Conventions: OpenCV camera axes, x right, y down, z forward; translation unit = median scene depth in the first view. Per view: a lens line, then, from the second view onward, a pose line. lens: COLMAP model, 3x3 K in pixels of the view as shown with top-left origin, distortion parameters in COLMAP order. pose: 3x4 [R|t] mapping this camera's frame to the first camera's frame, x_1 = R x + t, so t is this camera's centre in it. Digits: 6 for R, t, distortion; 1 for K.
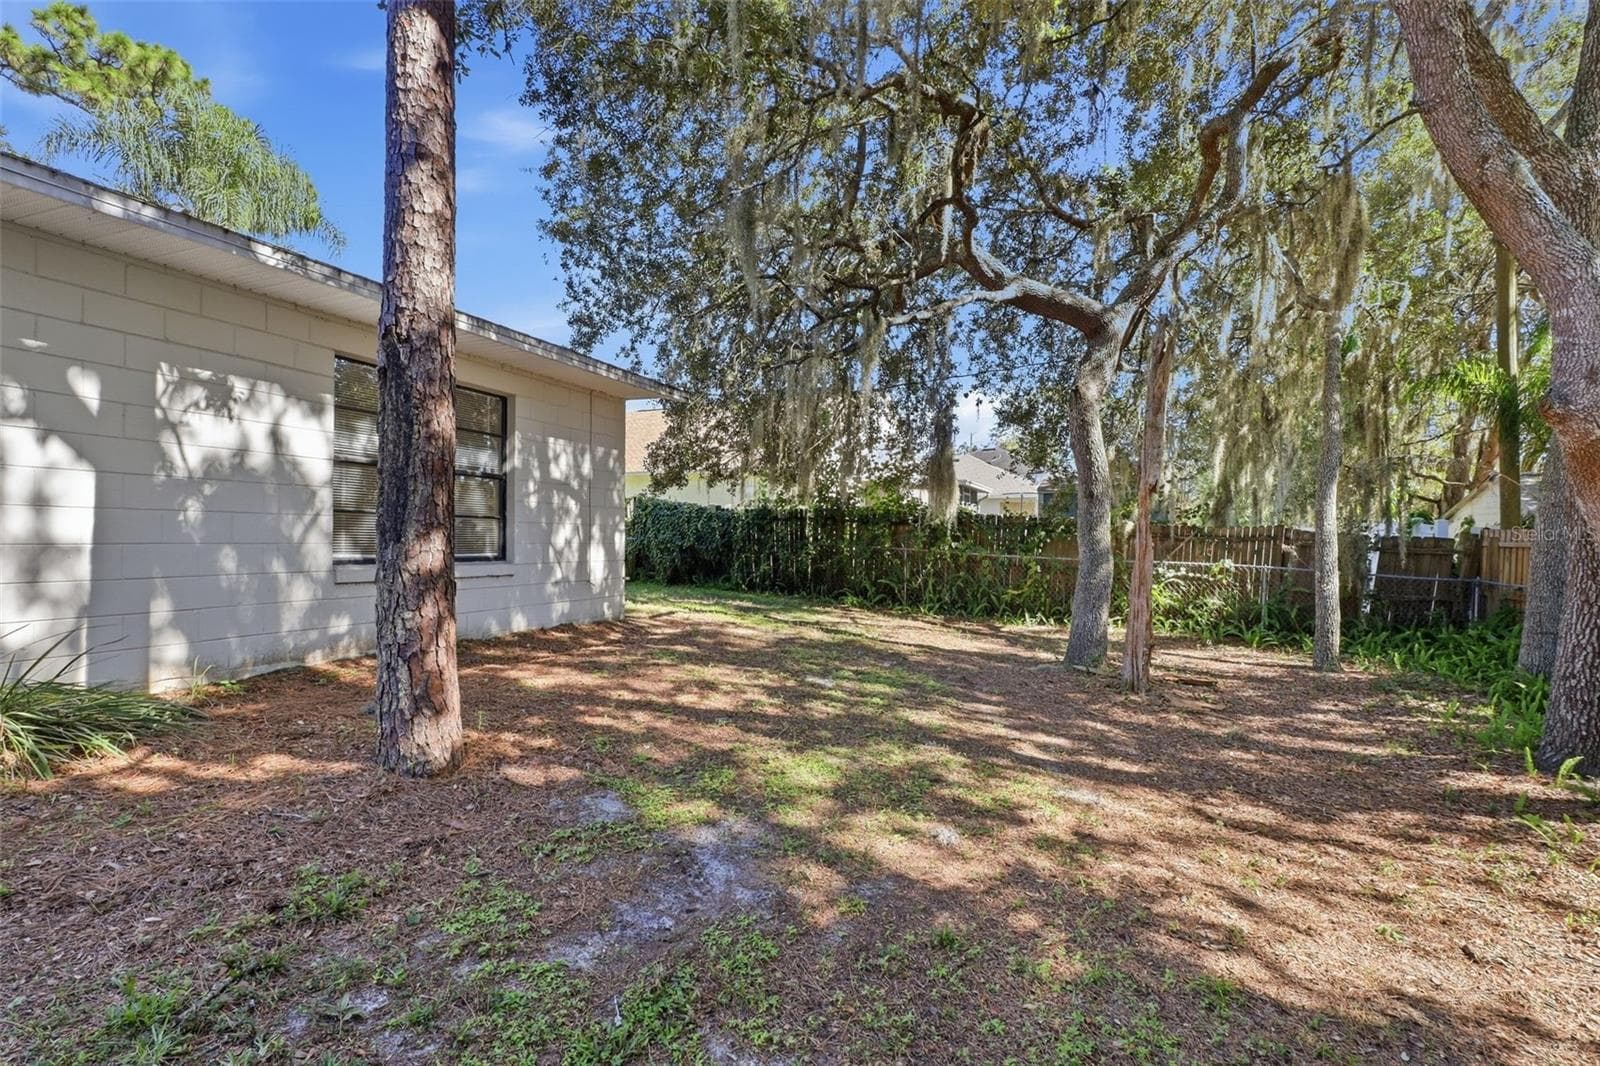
lens RADIAL K [[781.4, 0, 800.0], [0, 781.4, 533.0], [0, 0, 1]] dist [-0.001171, 0.000407]
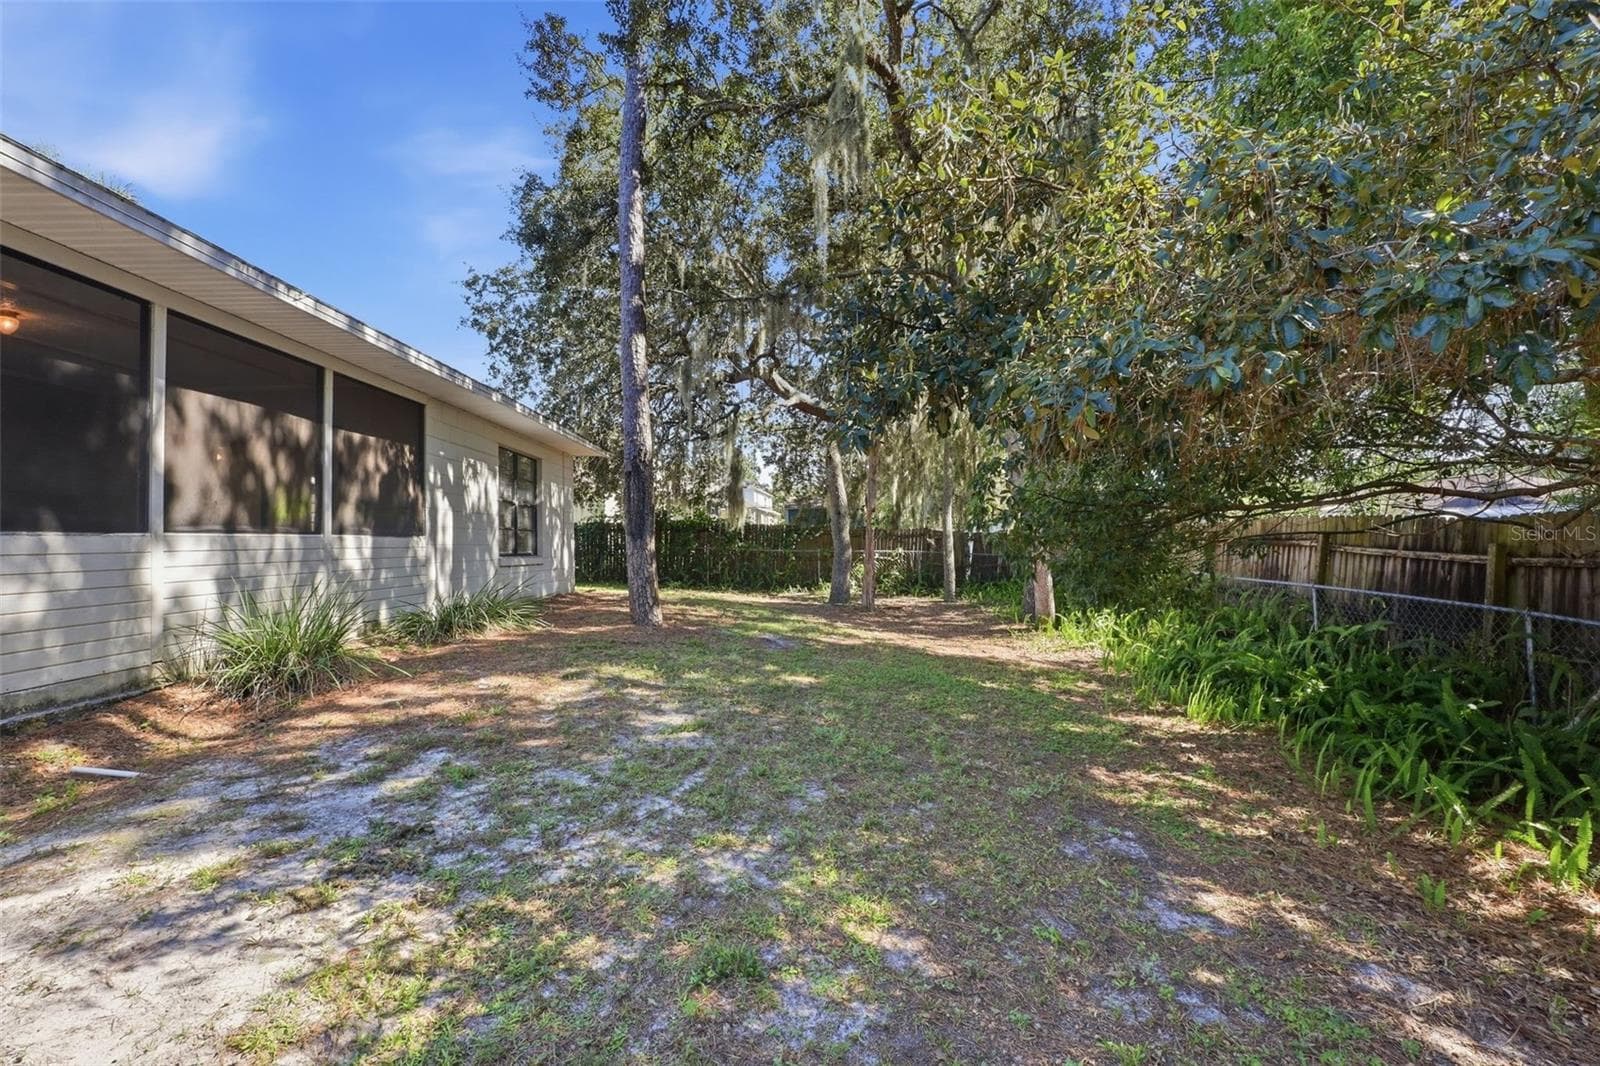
lens RADIAL K [[751.2, 0, 794.3], [0, 751.2, 531.8], [0, 0, 1]] dist [0.000124, 0.001095]
pose [[0.925507, -0.019948, 0.378204, -0.306355], [0.024900, 0.999656, -0.008208, 0.005934], [-0.377910, 0.017014, 0.925686, -0.464233]]
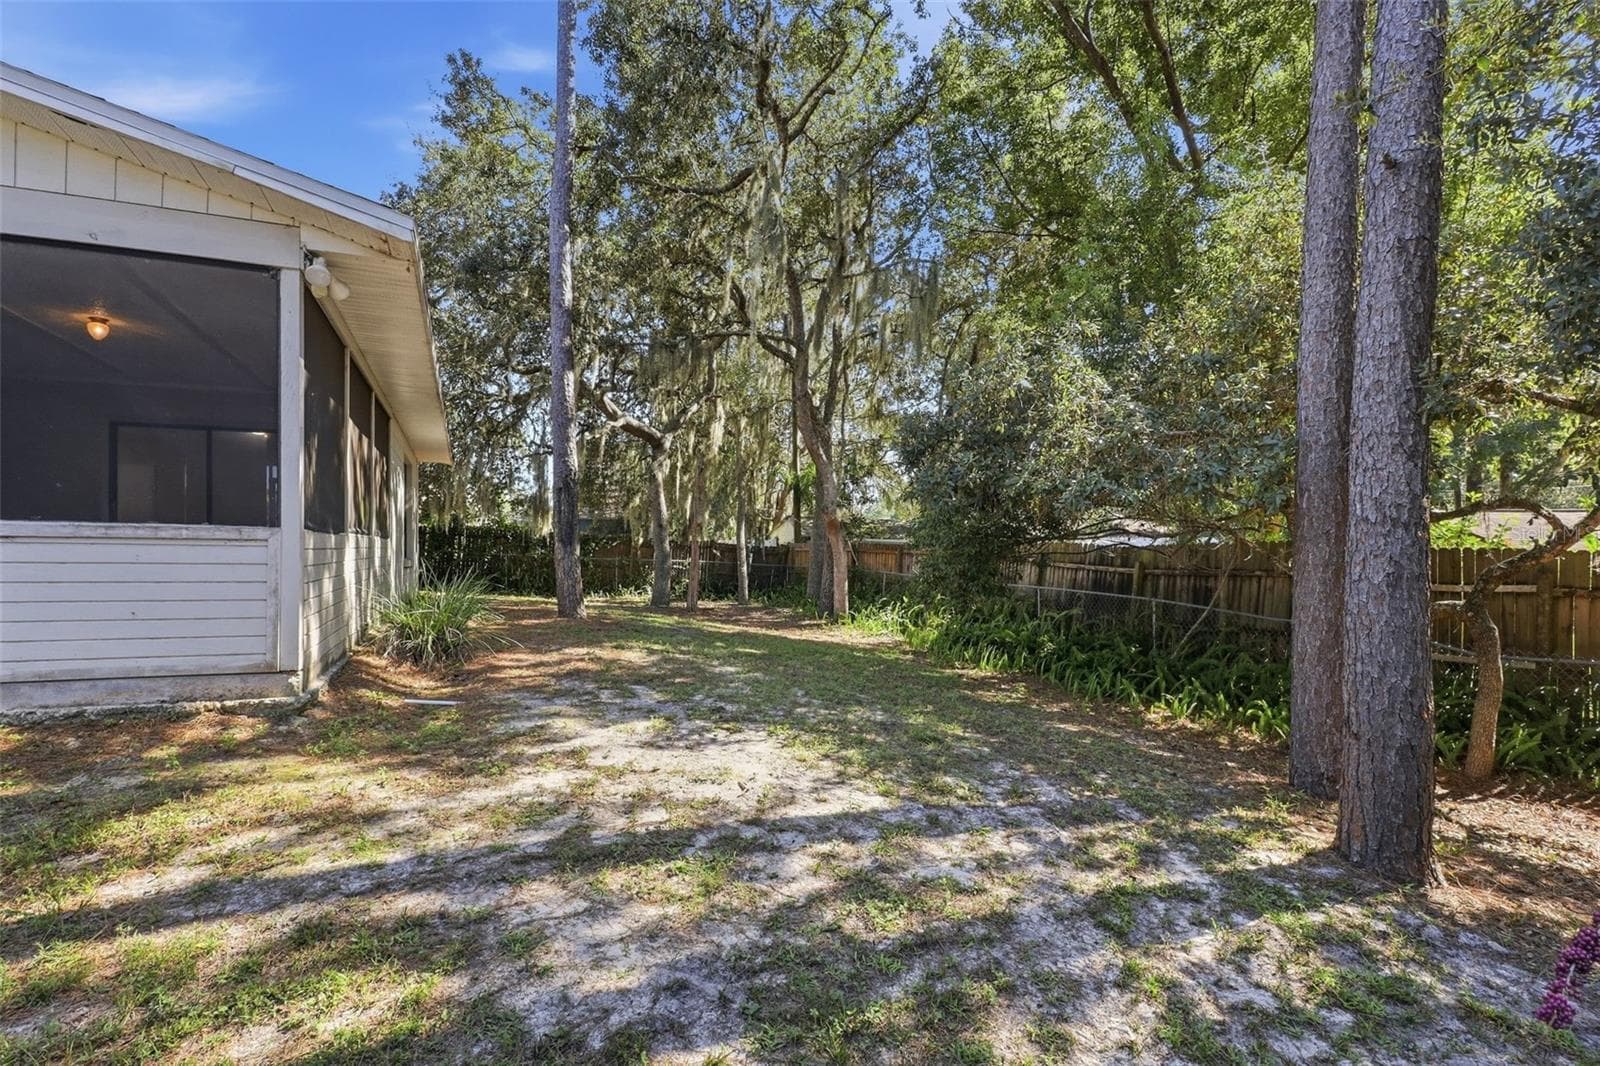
lens RADIAL K [[748.0, 0, 800.2], [0, 748.0, 563.3], [0, 0, 1]] dist [0.020549, 0.000035]
pose [[0.714480, -0.015615, 0.699482, -0.572039], [-0.001330, 0.999719, 0.023676, 0.002776], [-0.699655, -0.017846, 0.714258, -0.526940]]
